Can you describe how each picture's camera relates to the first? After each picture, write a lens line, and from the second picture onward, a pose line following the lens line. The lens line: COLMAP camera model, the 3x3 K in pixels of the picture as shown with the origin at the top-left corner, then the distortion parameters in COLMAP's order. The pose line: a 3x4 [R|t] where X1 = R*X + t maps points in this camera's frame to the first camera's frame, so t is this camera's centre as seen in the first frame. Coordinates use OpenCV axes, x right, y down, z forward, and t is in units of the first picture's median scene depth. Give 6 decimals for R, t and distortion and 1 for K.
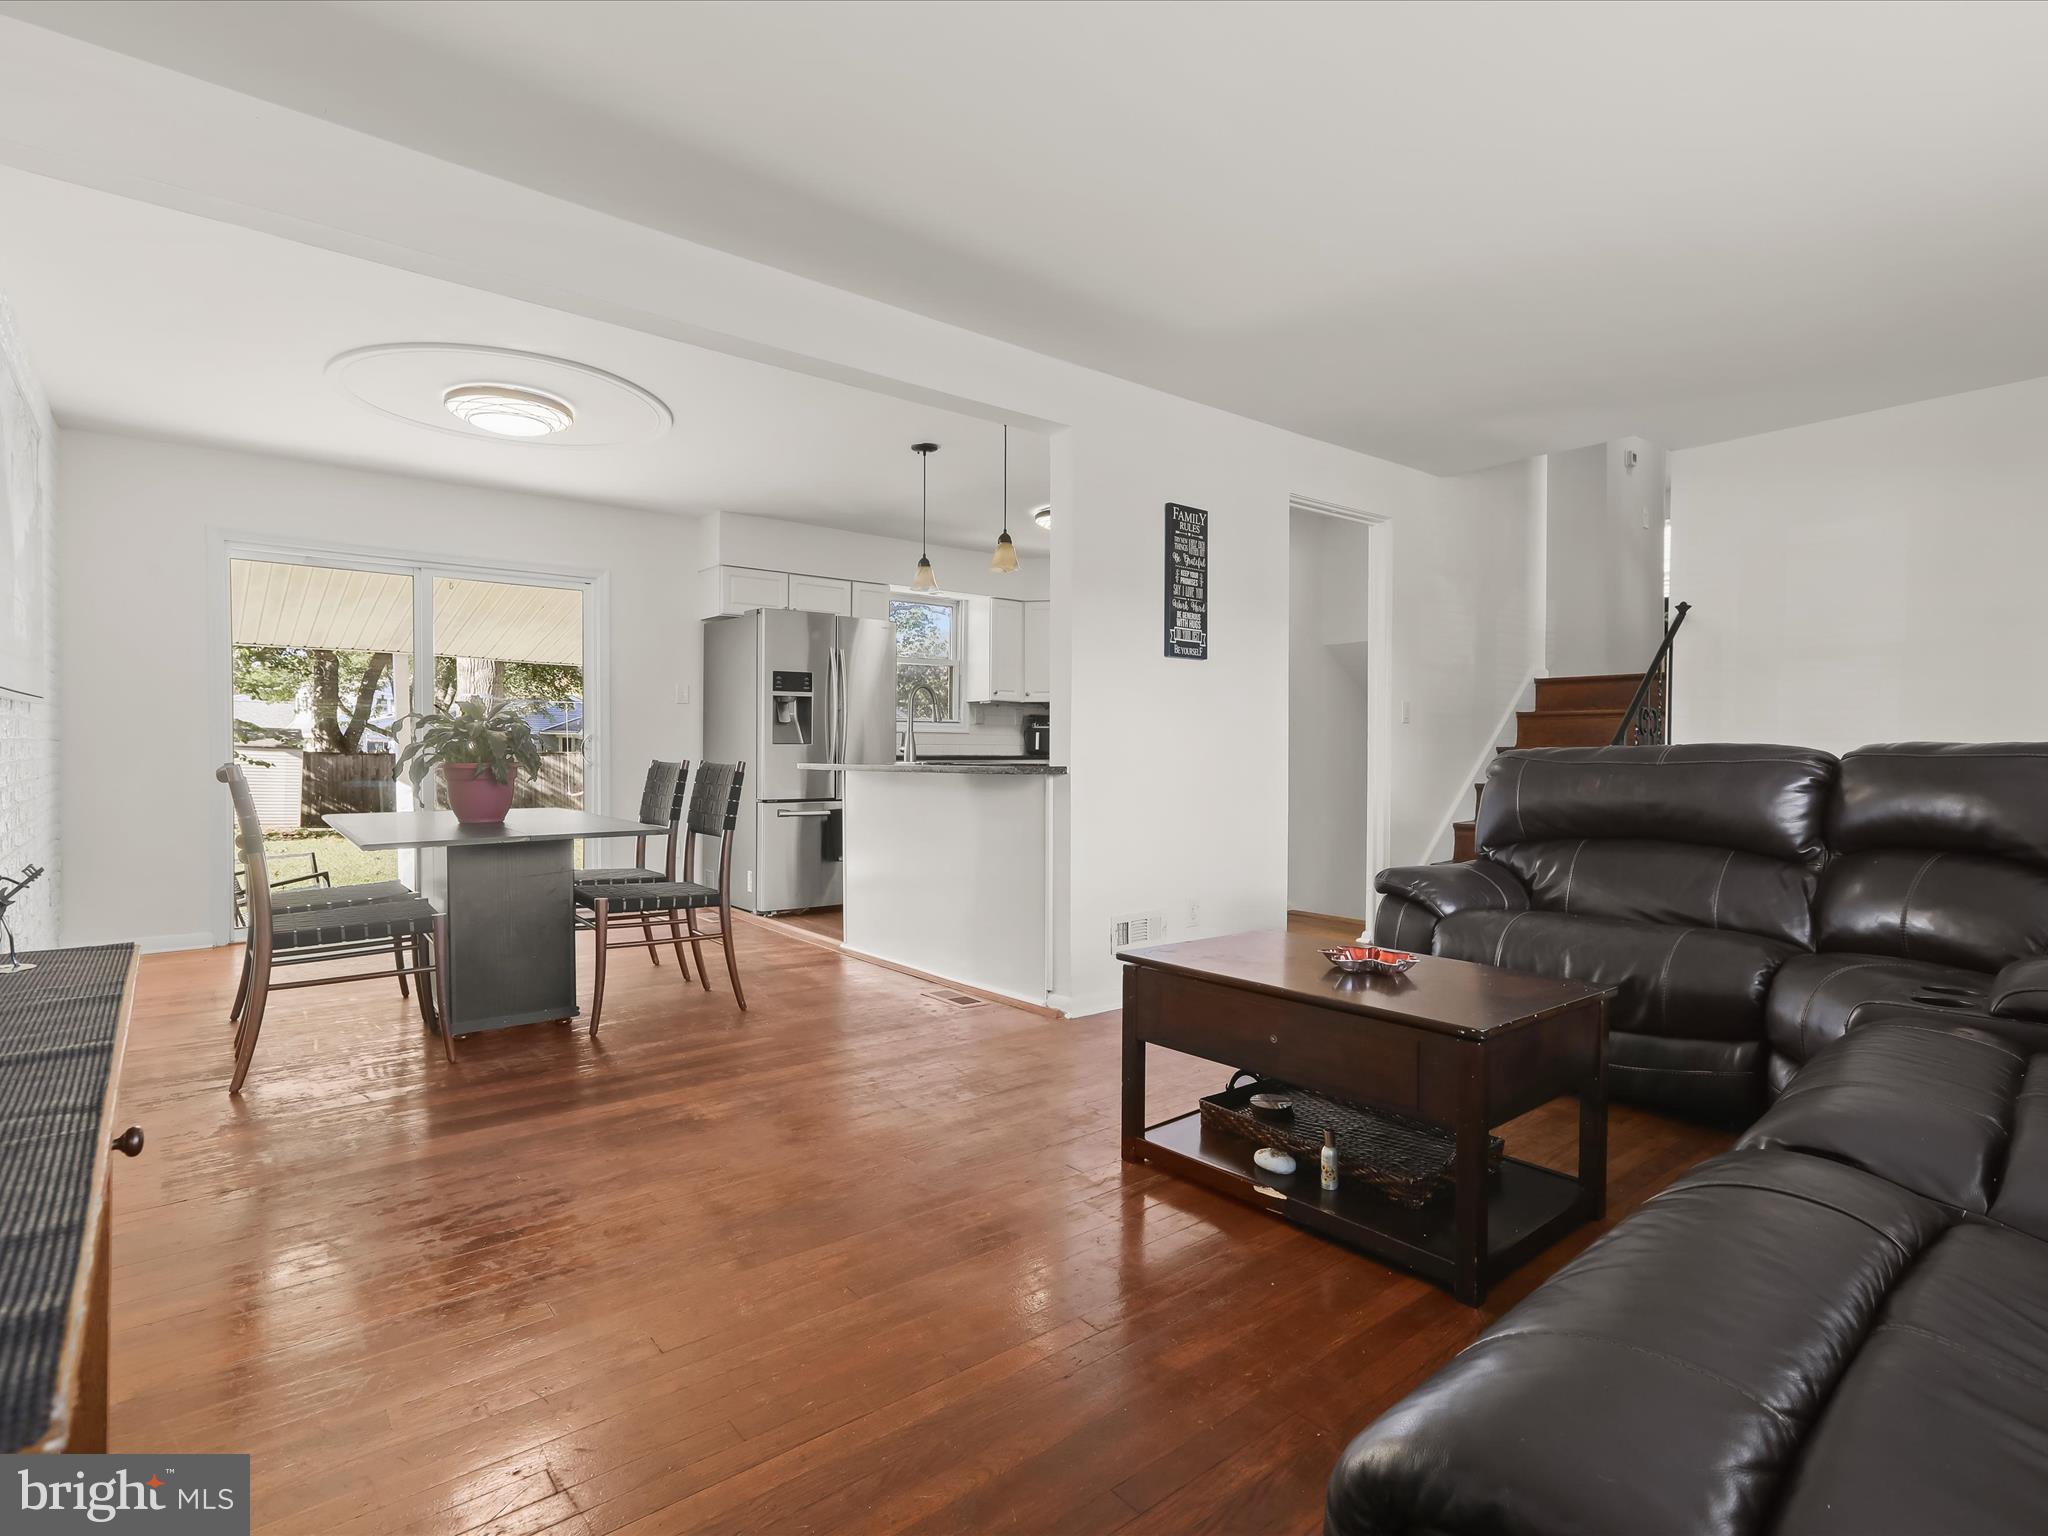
lens RADIAL K [[1062.5, 0, 1023.8], [0, 1062.5, 762.7], [0, 0, 1]] dist [-0.000506, 0.000587]
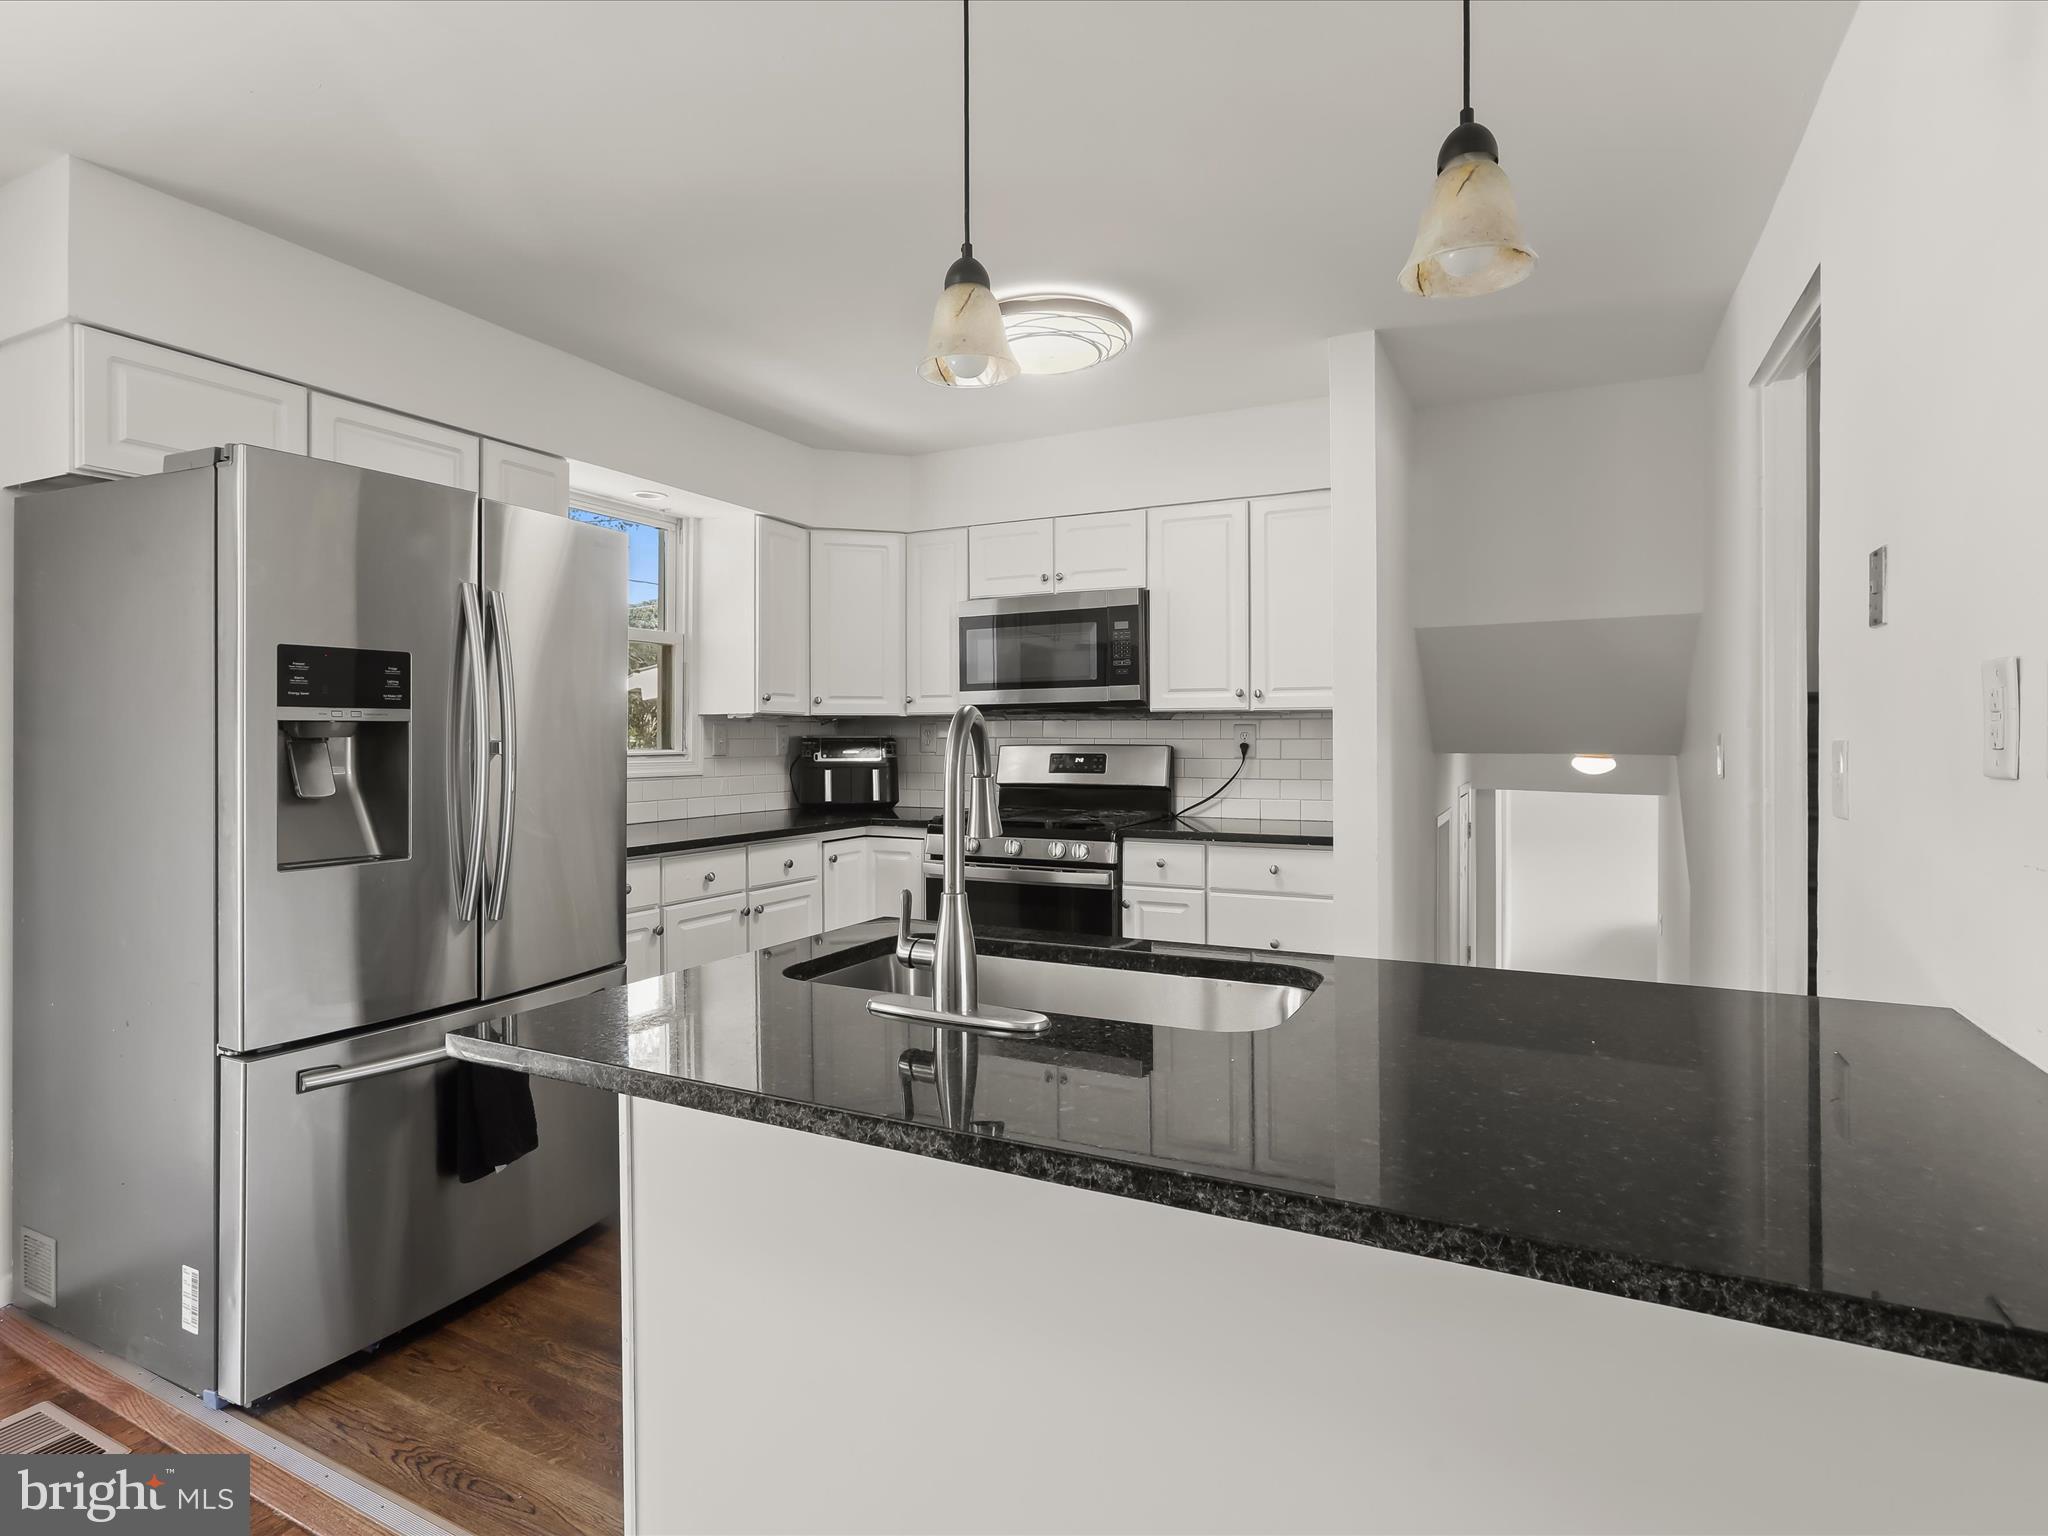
lens RADIAL K [[1062.5, 0, 1010.8], [0, 1062.5, 739.8], [0, 0, 1]] dist [-0.000506, 0.000587]
pose [[0.913229, -0.006828, 0.407390, -0.160954], [0.010385, 0.999925, -0.006522, -0.051773], [-0.407315, 0.010187, 0.913231, 0.603423]]
